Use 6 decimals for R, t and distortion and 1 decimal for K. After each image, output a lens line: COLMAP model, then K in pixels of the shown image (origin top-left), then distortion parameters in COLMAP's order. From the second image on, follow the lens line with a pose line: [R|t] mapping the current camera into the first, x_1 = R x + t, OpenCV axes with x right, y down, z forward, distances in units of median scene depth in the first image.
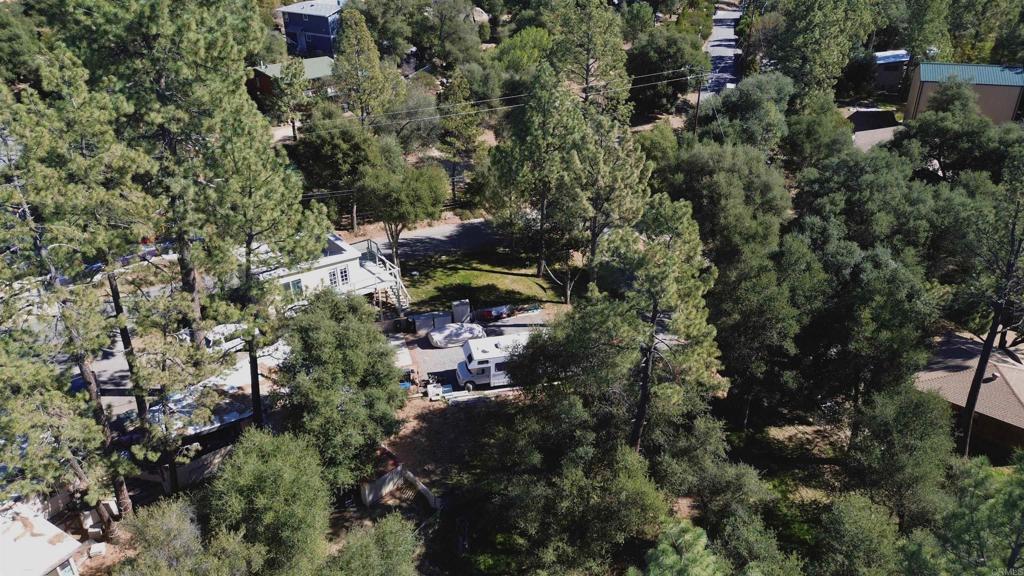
lens RADIAL K [[714.0, 0, 511.2], [0, 714.0, 270.5], [0, 0, 1]] dist [0.058309, -0.080342]
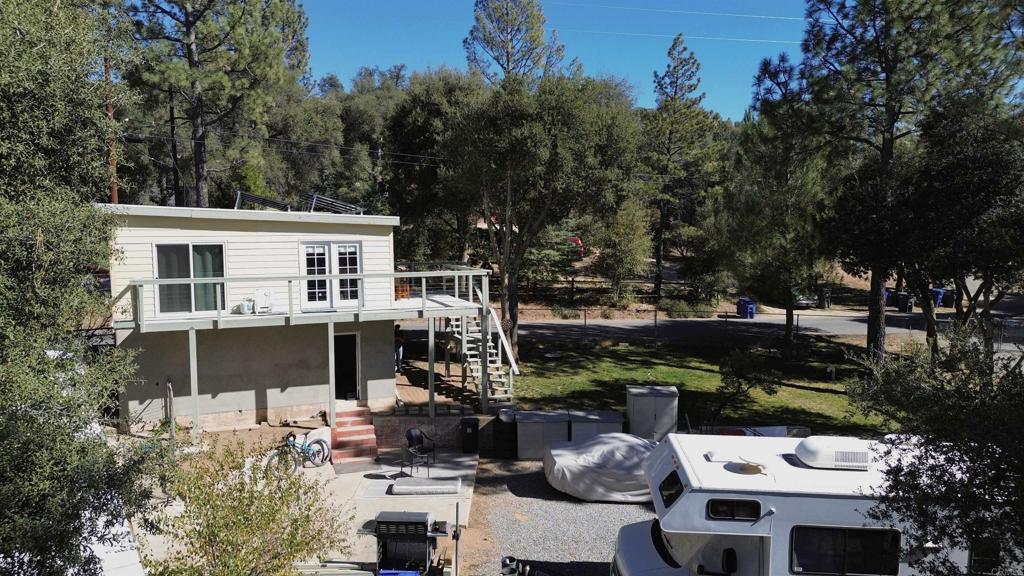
lens RADIAL K [[714.0, 0, 511.2], [0, 714.0, 270.5], [0, 0, 1]] dist [0.058309, -0.080342]
pose [[0.954261, 0.031222, -0.297339, -0.033175], [-0.145042, 0.918005, -0.369094, 0.123885], [0.261435, 0.395339, 0.880545, 0.624506]]
